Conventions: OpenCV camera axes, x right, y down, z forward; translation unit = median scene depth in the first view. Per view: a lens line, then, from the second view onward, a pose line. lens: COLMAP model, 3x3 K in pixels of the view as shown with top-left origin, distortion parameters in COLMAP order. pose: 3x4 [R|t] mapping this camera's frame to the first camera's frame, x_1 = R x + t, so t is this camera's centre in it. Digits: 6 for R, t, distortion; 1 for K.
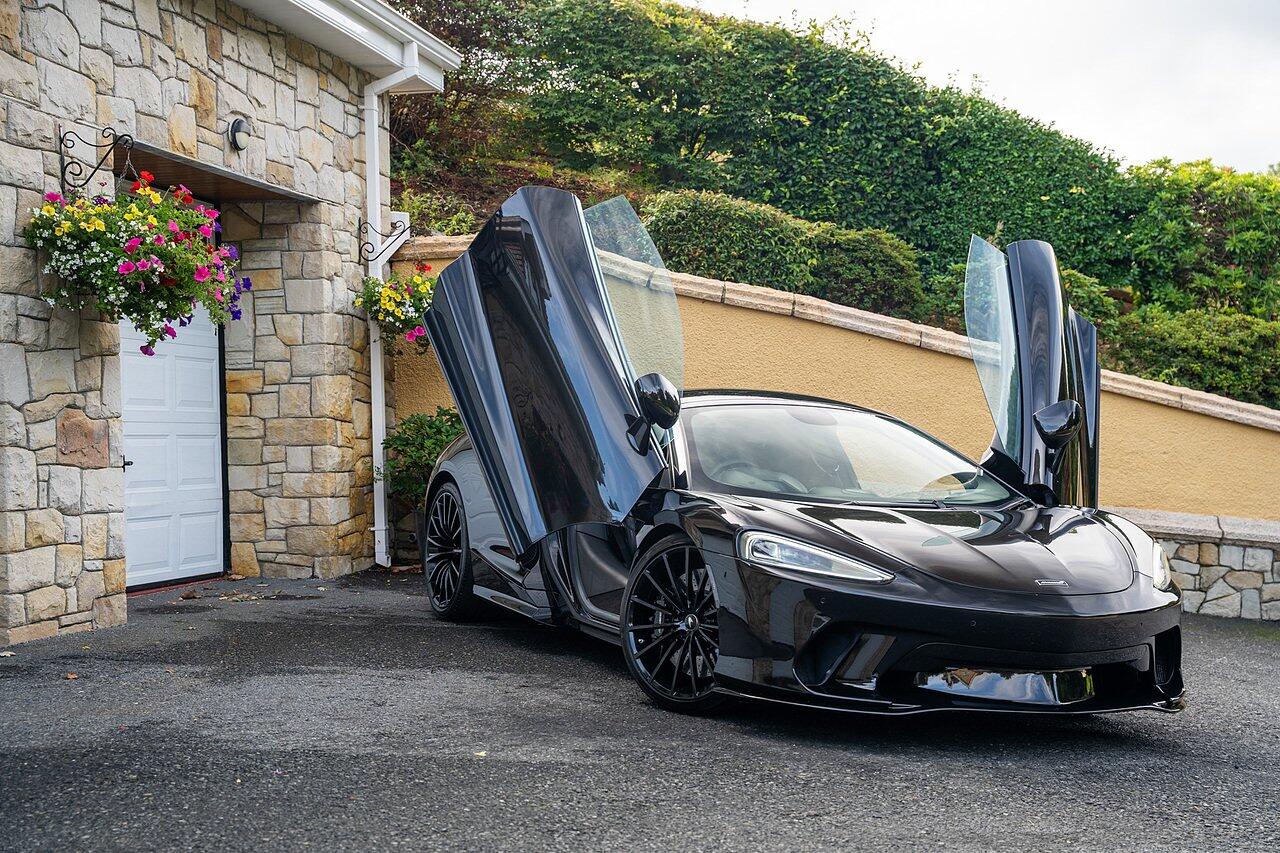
lens RADIAL K [[1819.9, 0, 640.0], [0, 1819.9, 426.5], [0, 0, 1]] dist [0.081568, 0.409268]
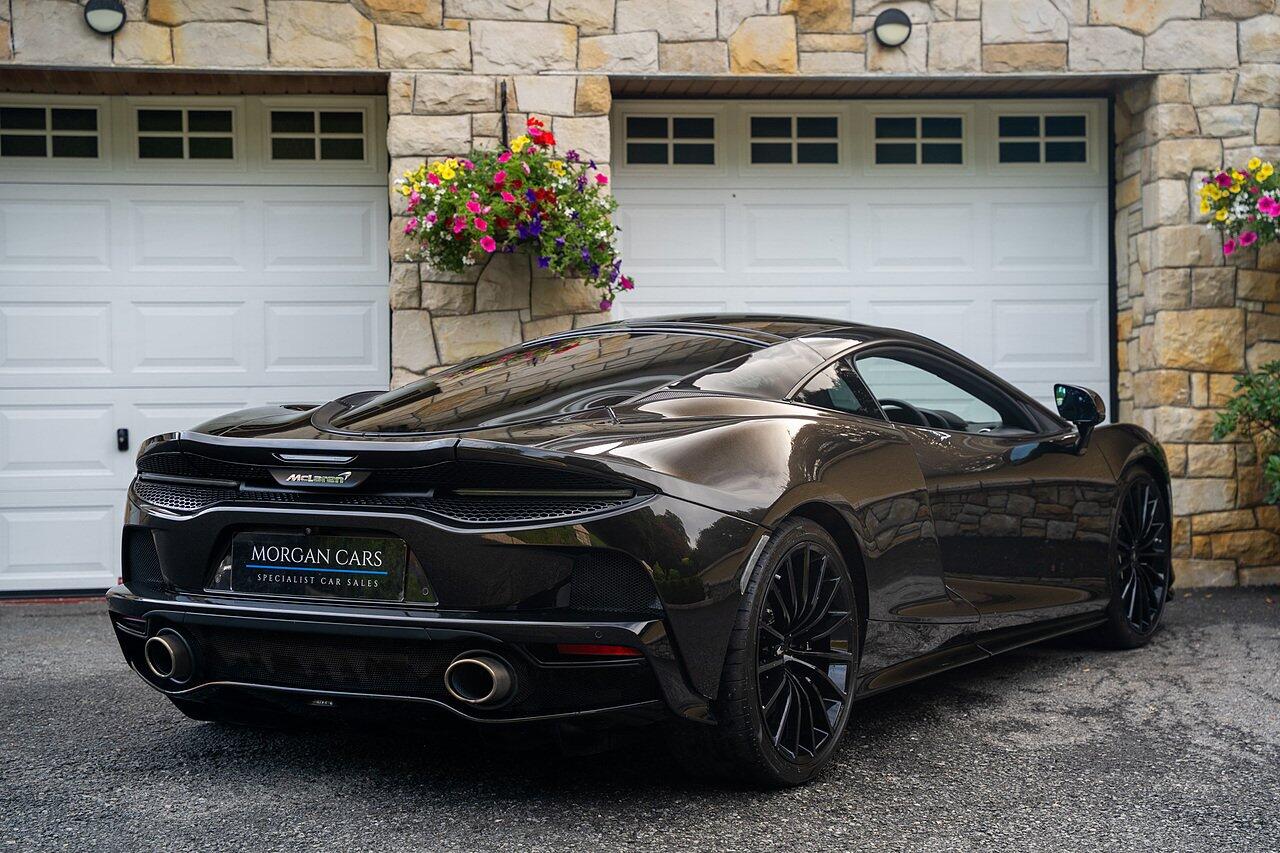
lens RADIAL K [[2444.0, 0, 640.0], [0, 2444.0, 426.5], [0, 0, 1]] dist [0.278986, 0.496304]
pose [[0.322799, -0.012039, -0.946391, 0.672776], [0.014545, 0.999864, -0.007759, 0.021969], [0.946356, -0.011261, 0.322930, 0.457839]]
